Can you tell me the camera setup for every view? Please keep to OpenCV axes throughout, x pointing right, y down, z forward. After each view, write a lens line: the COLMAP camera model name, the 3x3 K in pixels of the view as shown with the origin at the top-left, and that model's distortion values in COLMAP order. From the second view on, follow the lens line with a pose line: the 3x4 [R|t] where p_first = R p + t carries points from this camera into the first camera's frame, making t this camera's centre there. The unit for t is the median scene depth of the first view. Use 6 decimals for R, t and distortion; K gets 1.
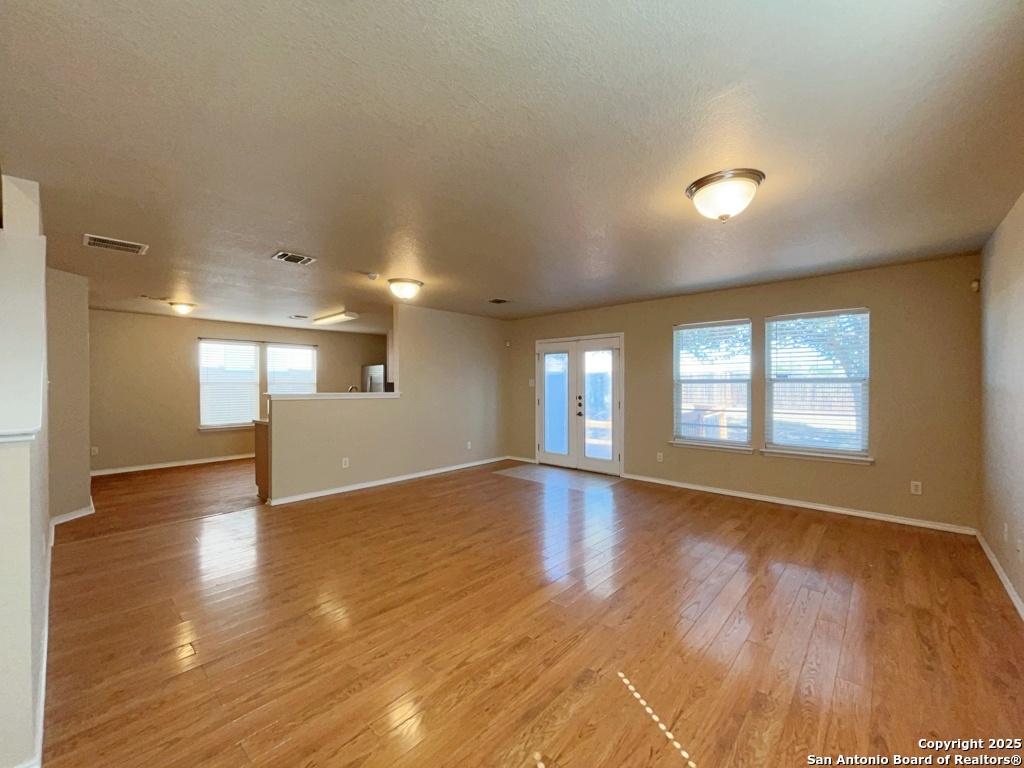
lens RADIAL K [[412.9, 0, 514.7], [0, 412.9, 385.5], [0, 0, 1]] dist [-0.001772, -0.000544]
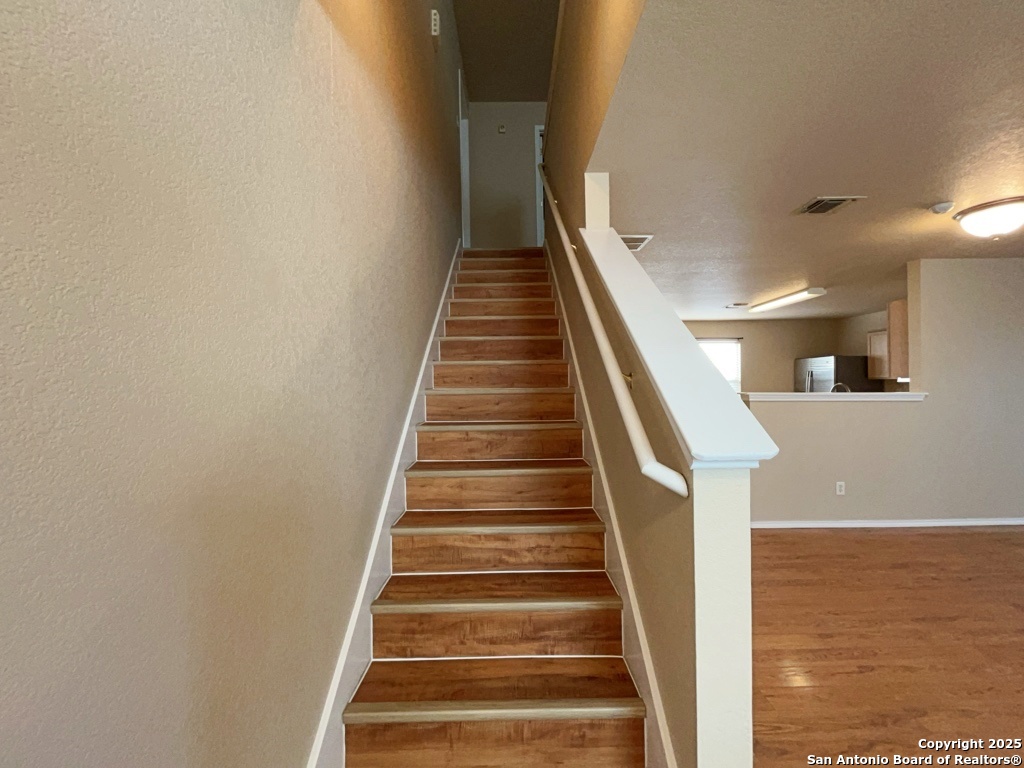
lens RADIAL K [[412.9, 0, 514.7], [0, 412.9, 385.5], [0, 0, 1]] dist [-0.001772, -0.000544]
pose [[0.676156, -0.002786, -0.736754, -0.328251], [0.004464, 0.999990, 0.000316, 0.003036], [0.736745, -0.003502, 0.676161, 0.101787]]
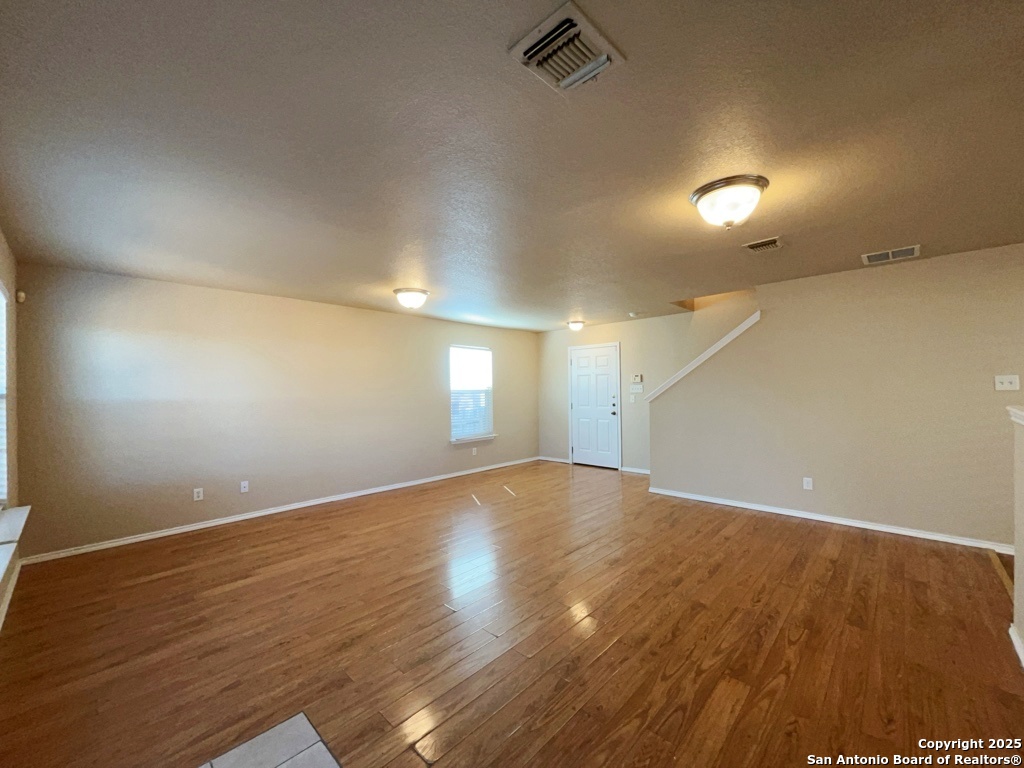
lens RADIAL K [[412.9, 0, 514.7], [0, 412.9, 385.5], [0, 0, 1]] dist [-0.001772, -0.000544]
pose [[-0.999641, 0.017834, 0.020009, -0.009487], [0.017892, 0.999836, 0.002739, -0.018955], [-0.019957, 0.003096, -0.999796, 1.659571]]
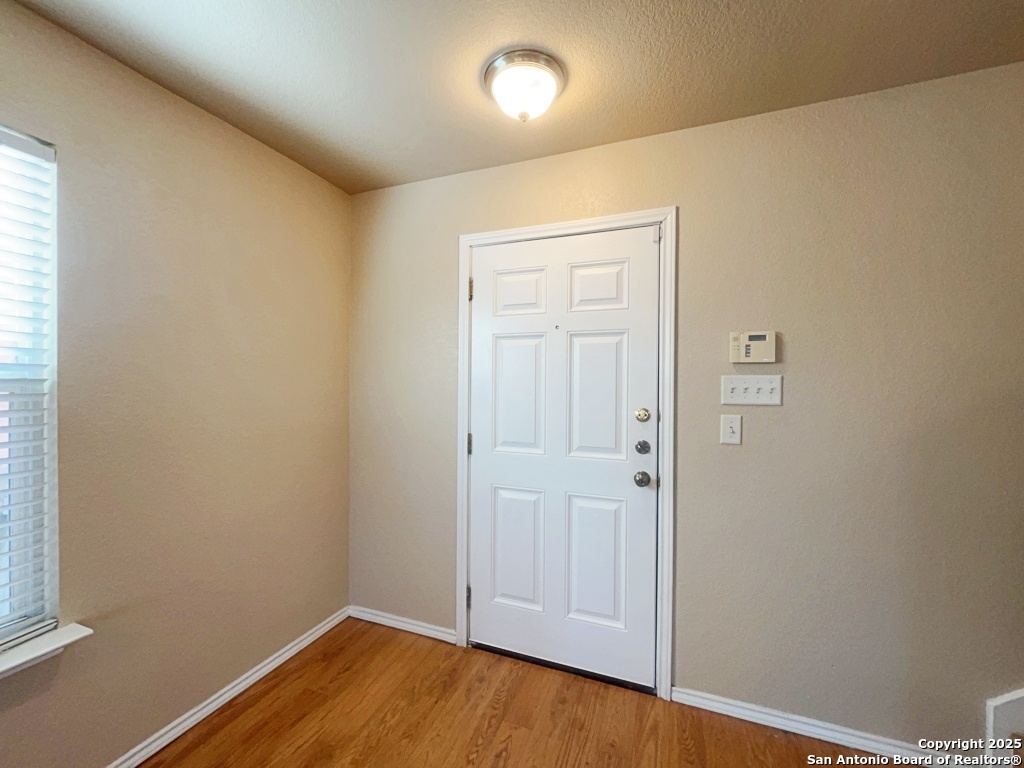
lens RADIAL K [[412.9, 0, 514.7], [0, 412.9, 385.5], [0, 0, 1]] dist [-0.001772, -0.000544]
pose [[-0.931789, -0.001925, -0.362995, -0.087023], [-0.008880, 0.999808, 0.017493, -0.001862], [0.362891, 0.019523, -0.931627, 0.330650]]
